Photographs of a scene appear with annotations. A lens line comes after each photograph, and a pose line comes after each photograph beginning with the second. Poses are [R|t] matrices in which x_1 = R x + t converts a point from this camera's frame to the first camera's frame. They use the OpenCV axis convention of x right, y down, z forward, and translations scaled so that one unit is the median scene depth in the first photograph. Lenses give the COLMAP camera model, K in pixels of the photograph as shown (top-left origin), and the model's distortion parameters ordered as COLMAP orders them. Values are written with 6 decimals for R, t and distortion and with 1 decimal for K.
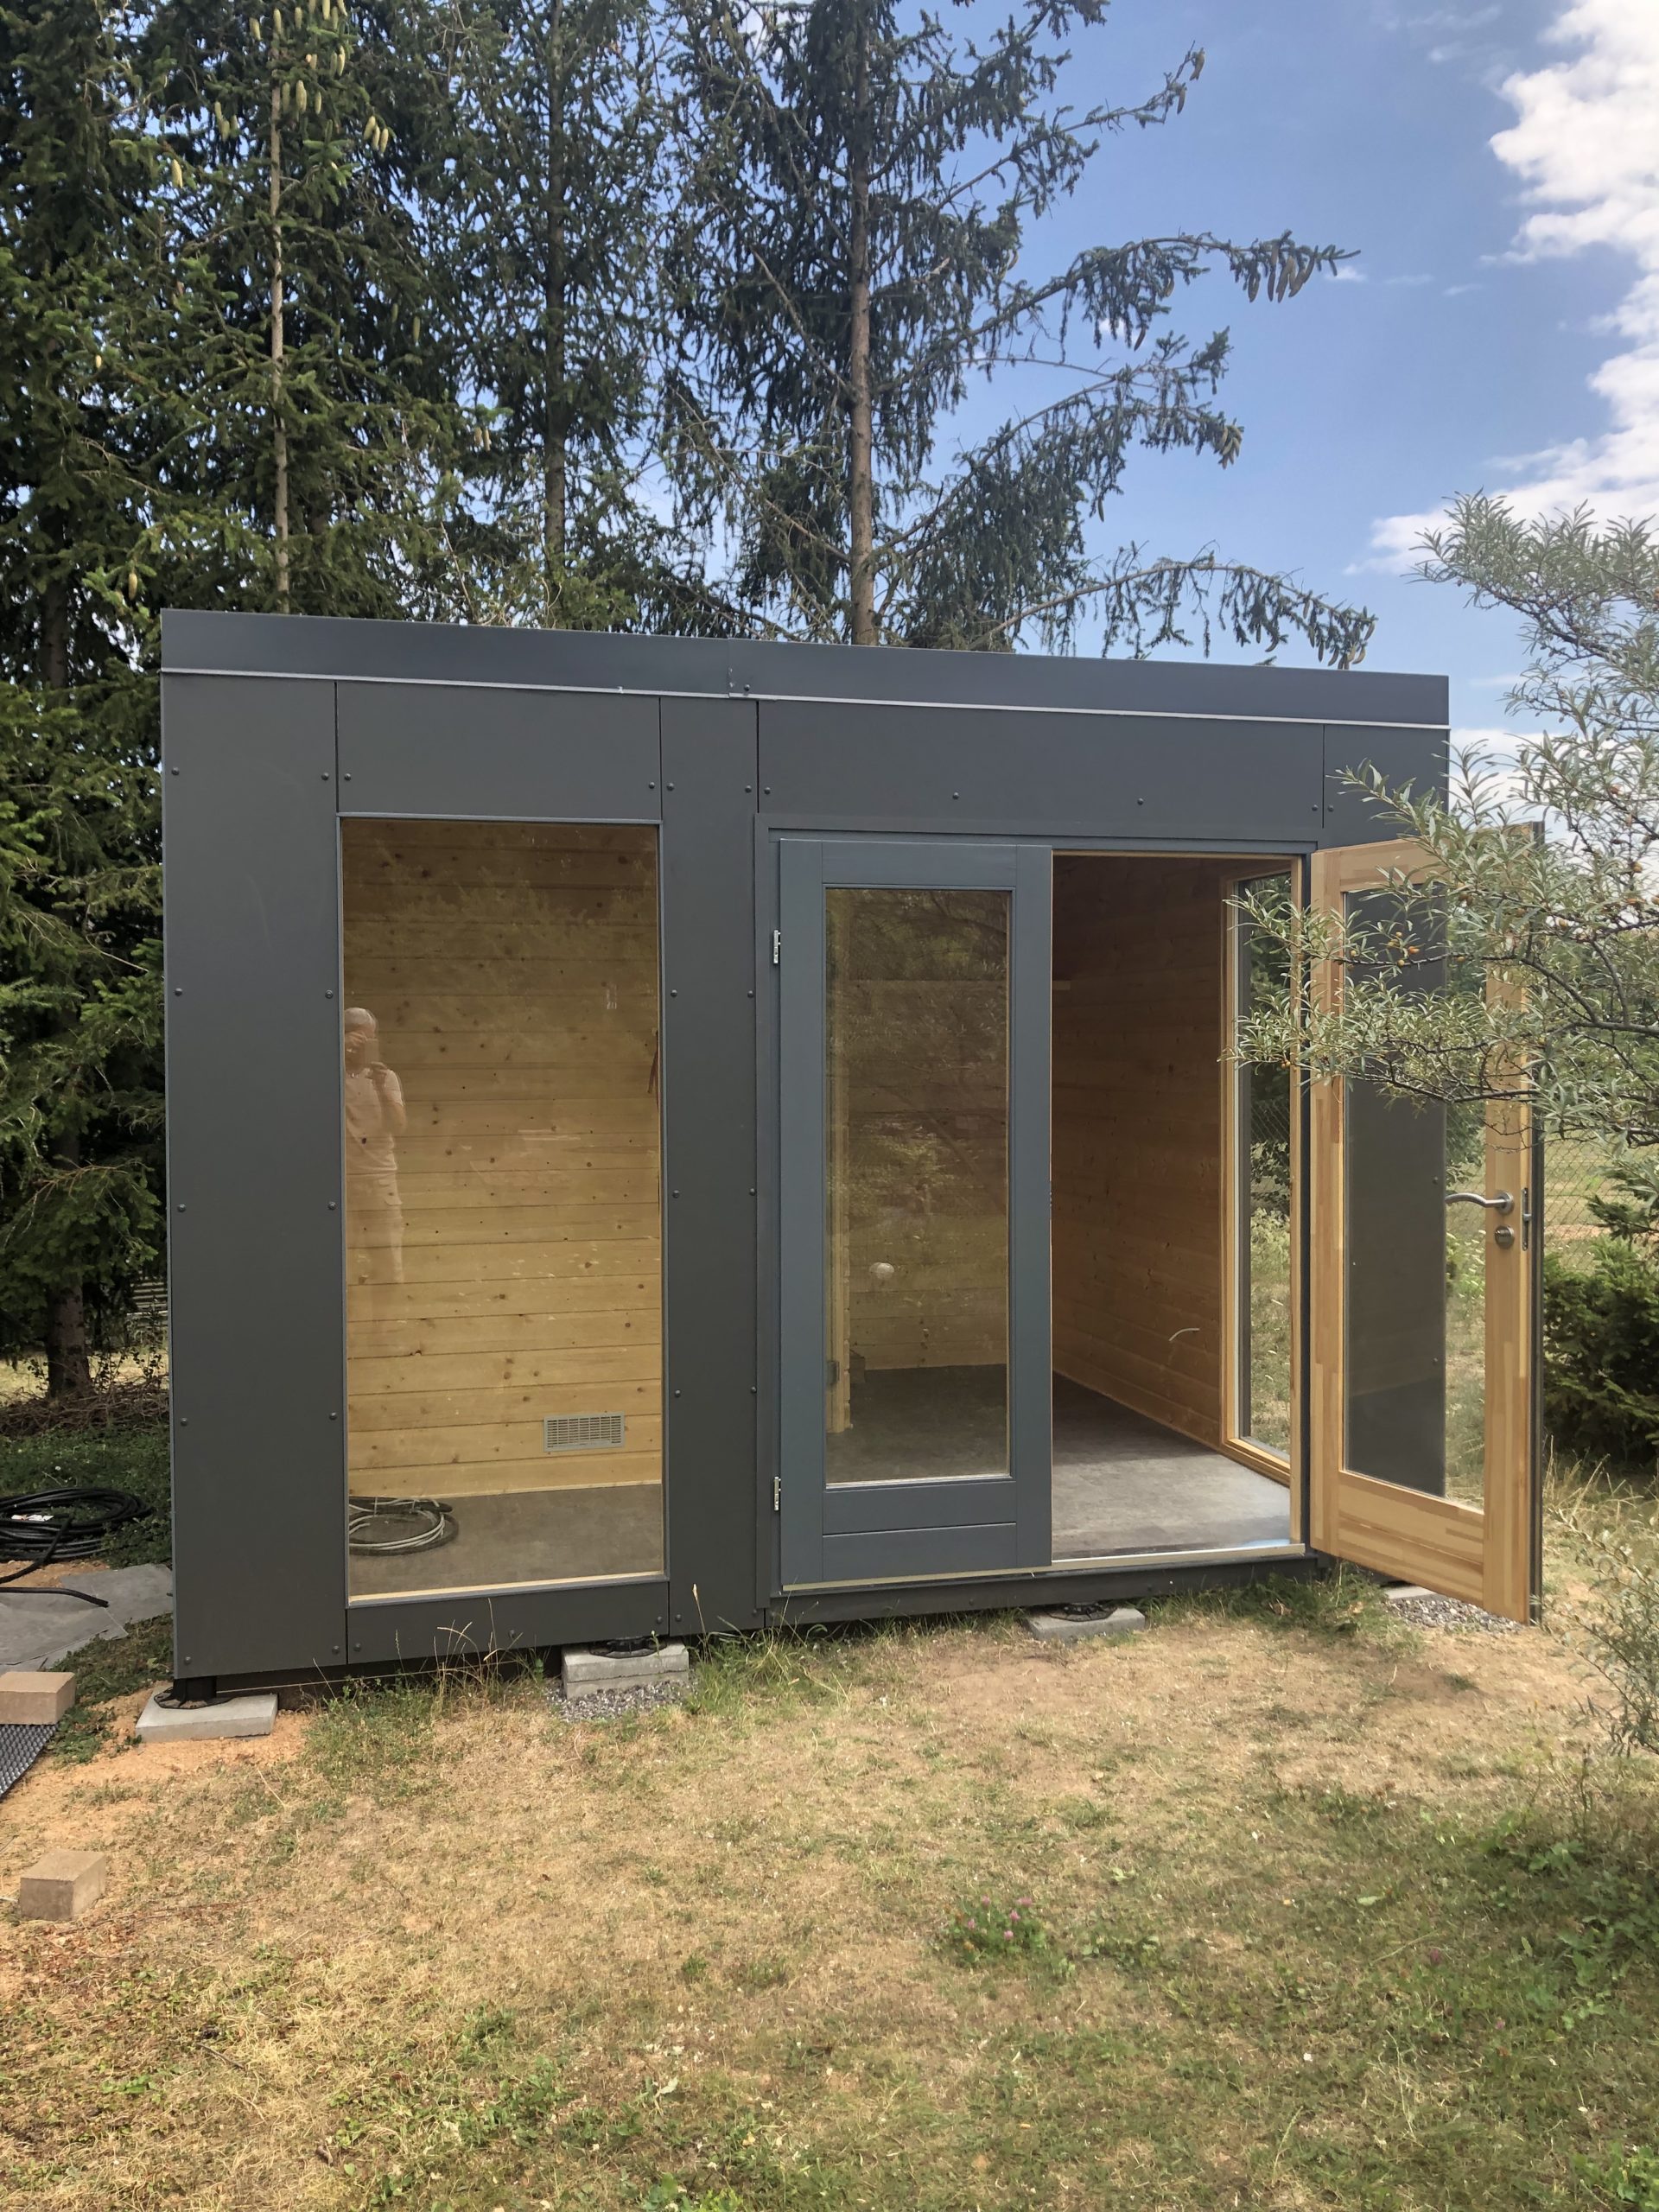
lens RADIAL K [[1799.9, 0, 835.7], [0, 1799.9, 1094.8], [0, 0, 1]] dist [0.009660, 0.017544]
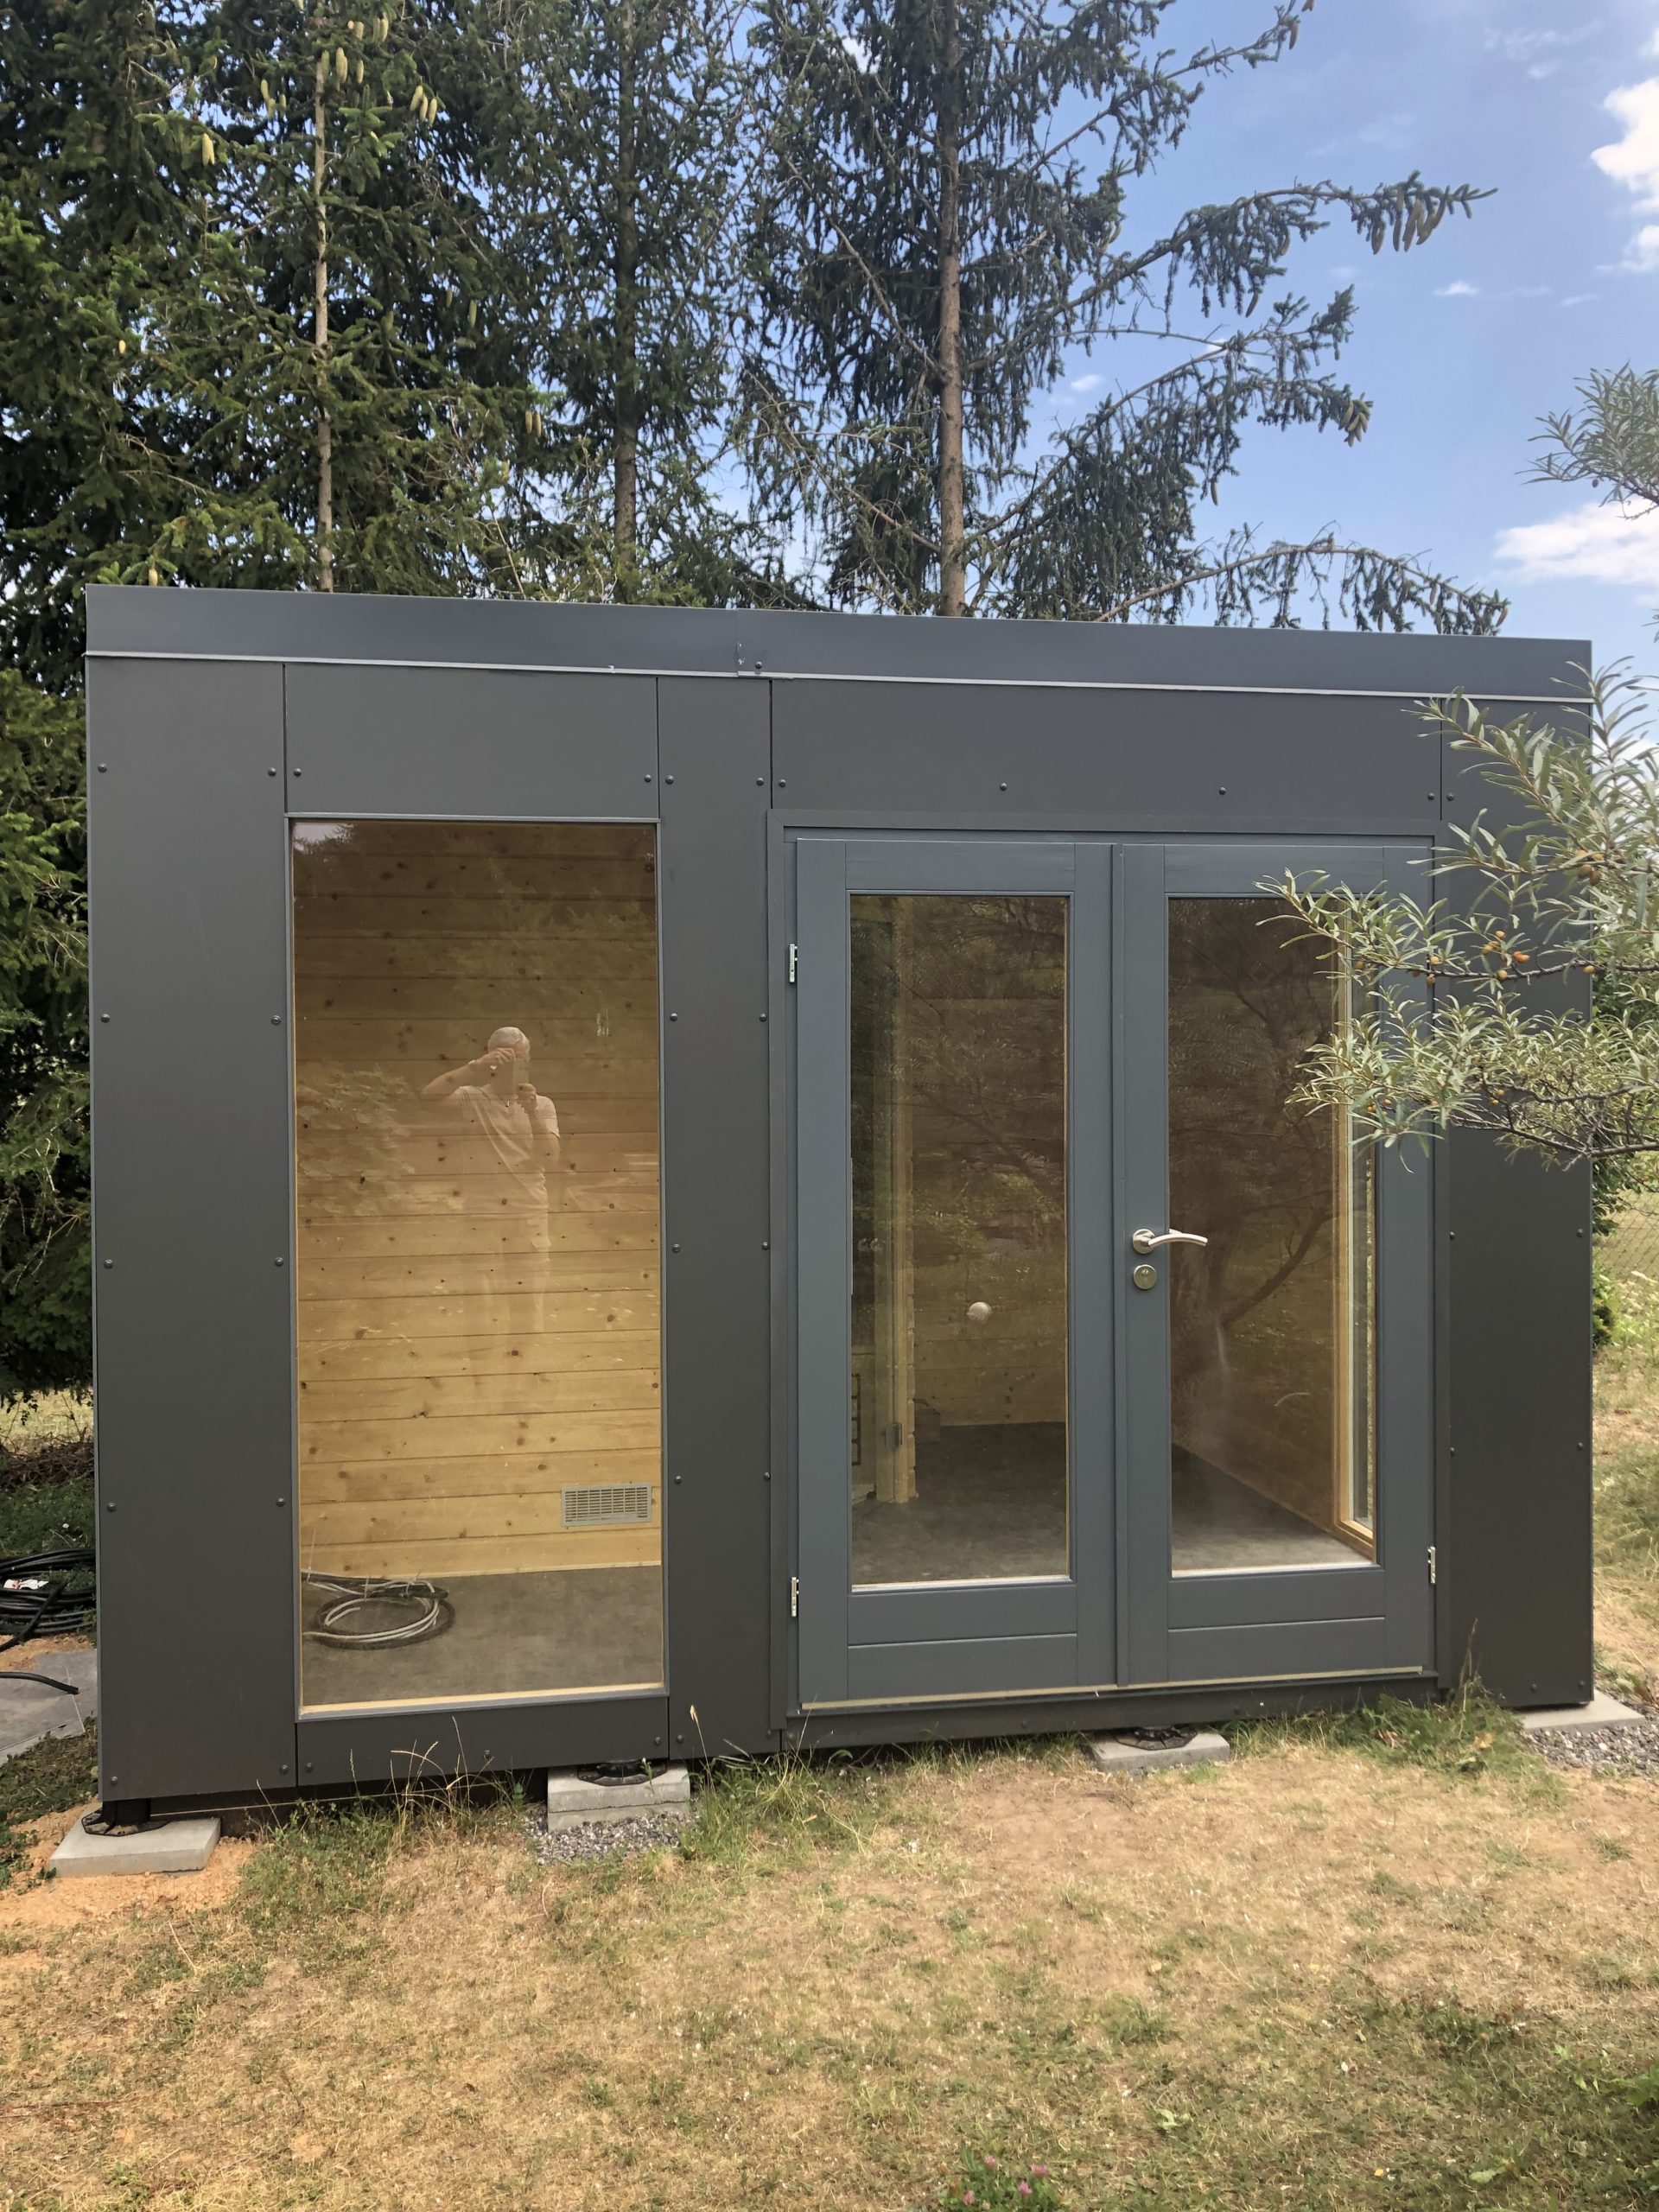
lens RADIAL K [[1799.9, 0, 835.7], [0, 1799.9, 1094.8], [0, 0, 1]] dist [0.009660, 0.017544]
pose [[0.997120, 0.000009, -0.075844, 0.028436], [-0.000781, 0.999948, -0.010152, -0.005379], [0.075840, 0.010182, 0.997068, 0.074298]]
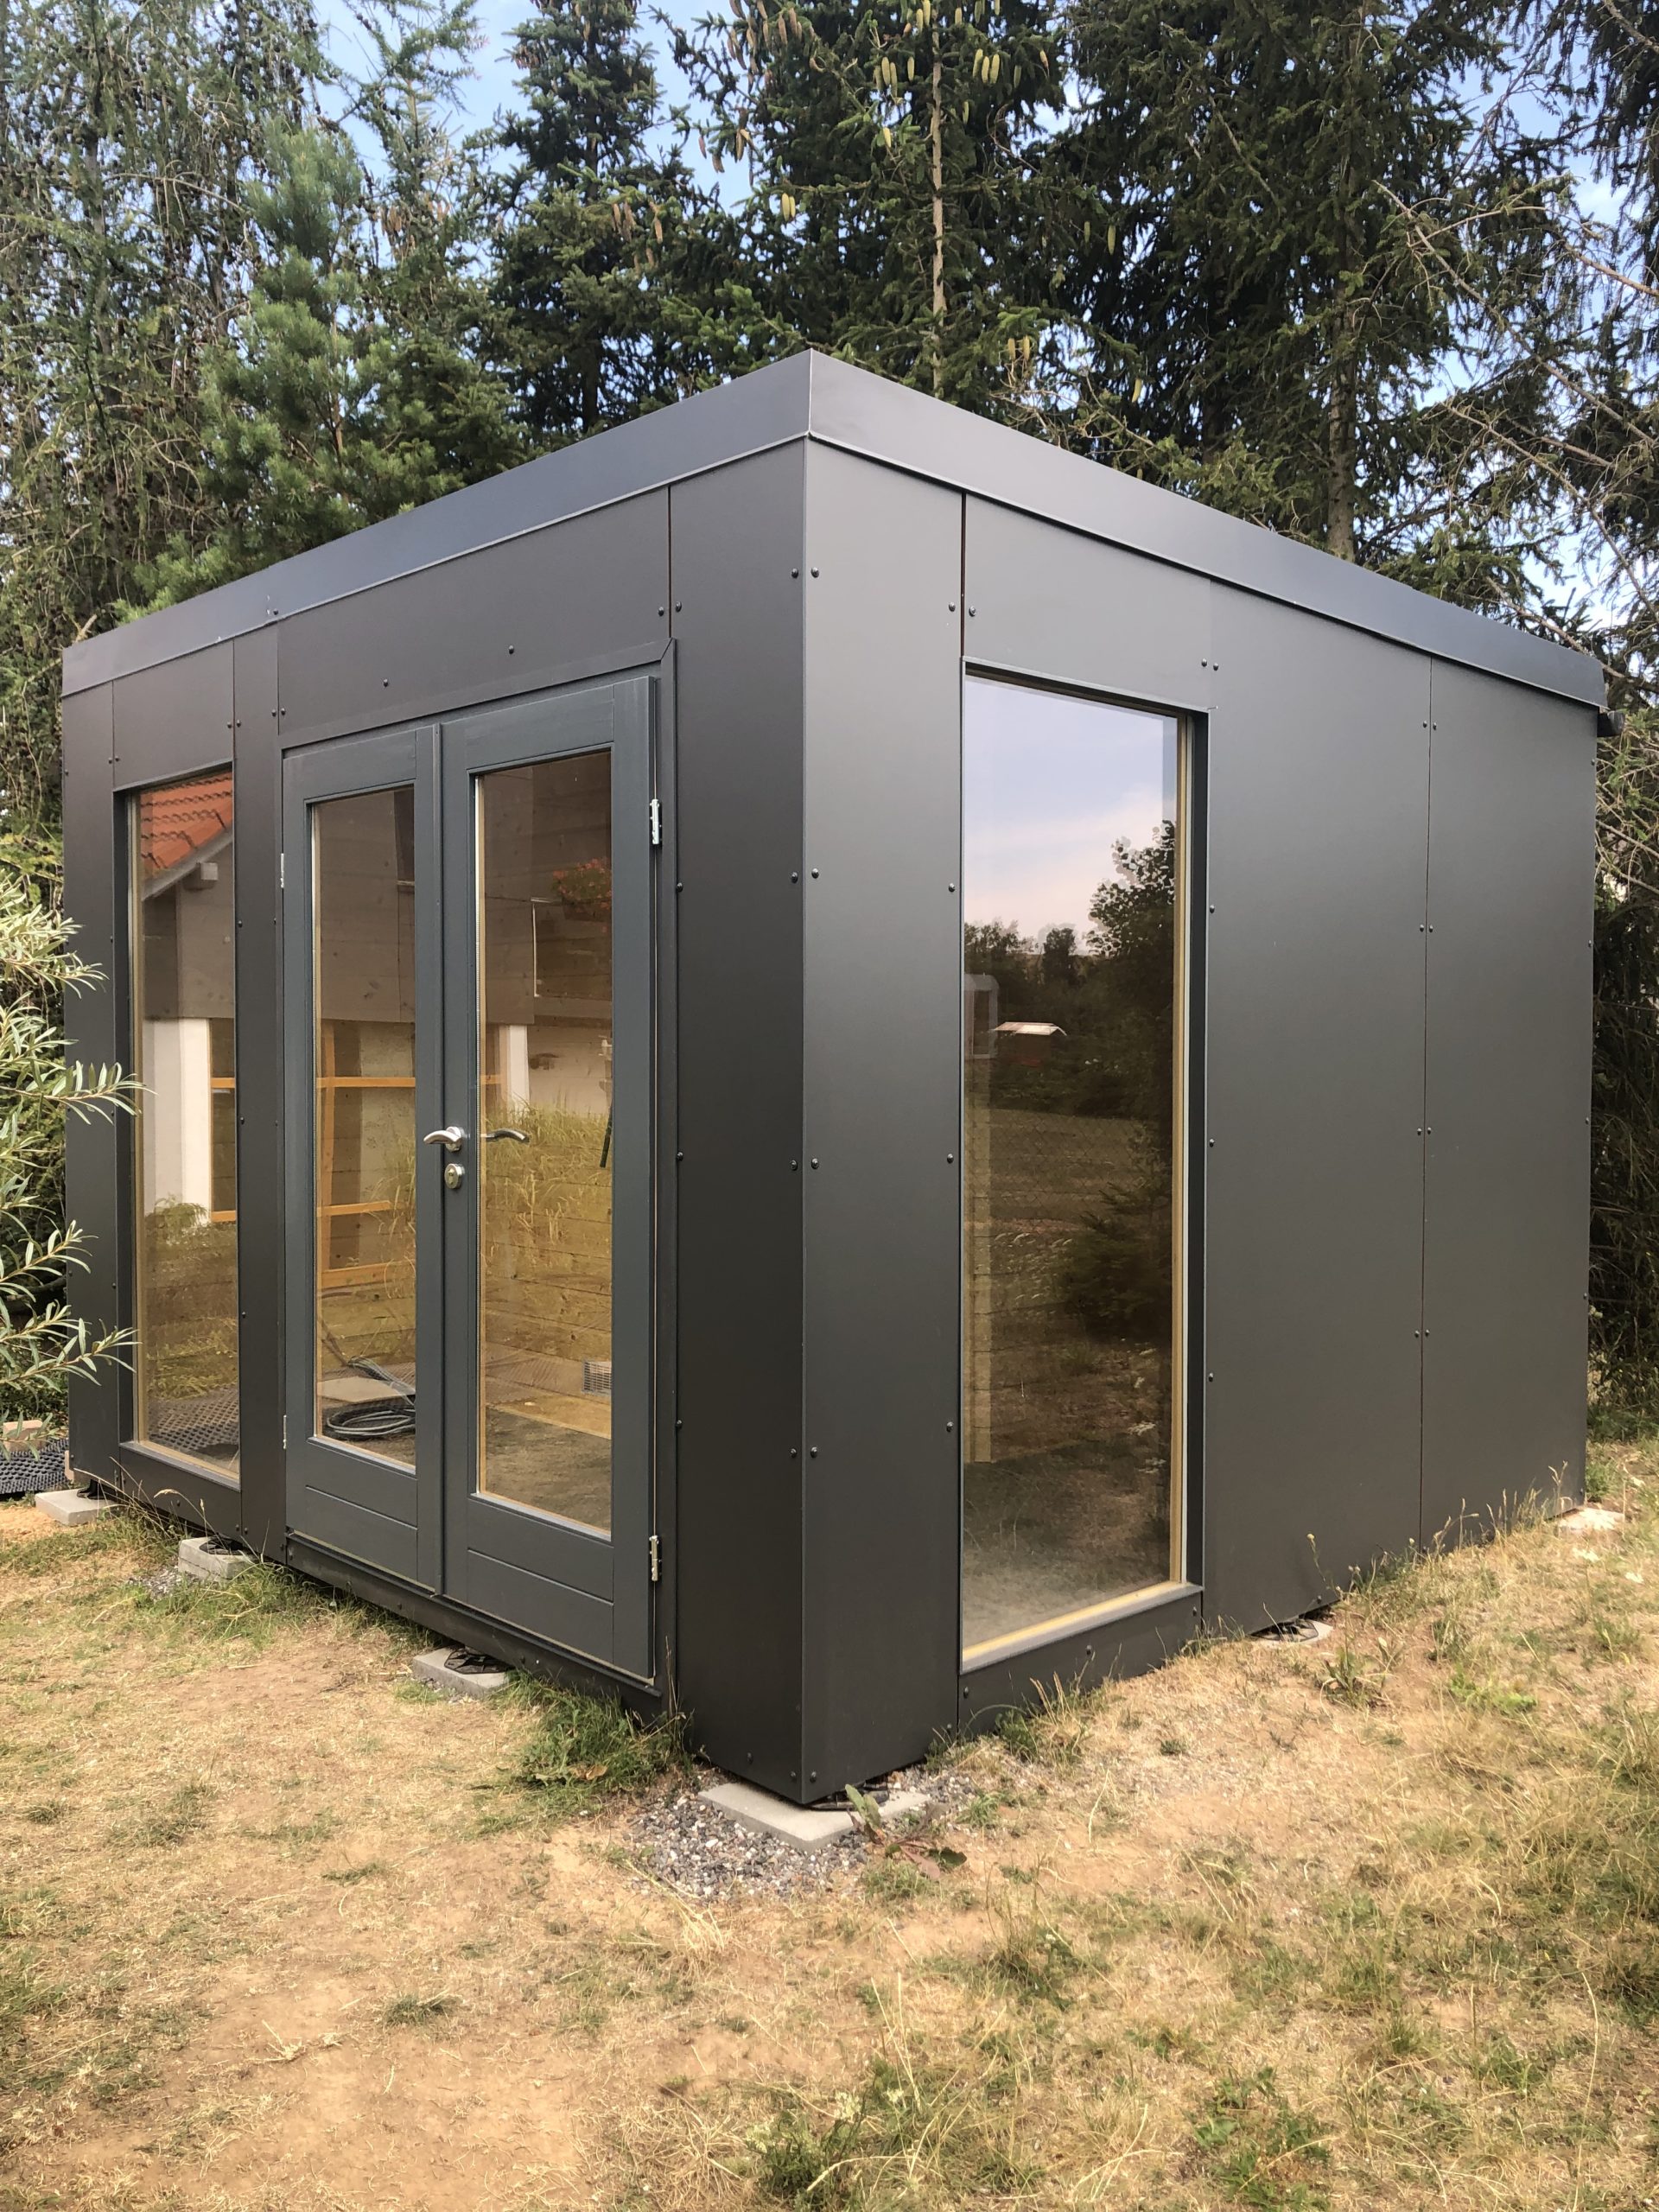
lens RADIAL K [[1799.9, 0, 835.7], [0, 1799.9, 1094.8], [0, 0, 1]] dist [0.009660, 0.017544]
pose [[0.497774, 0.028277, -0.866846, 0.521053], [-0.038821, 0.999193, 0.010302, 0.009817], [0.866437, 0.028524, 0.498470, 0.414957]]
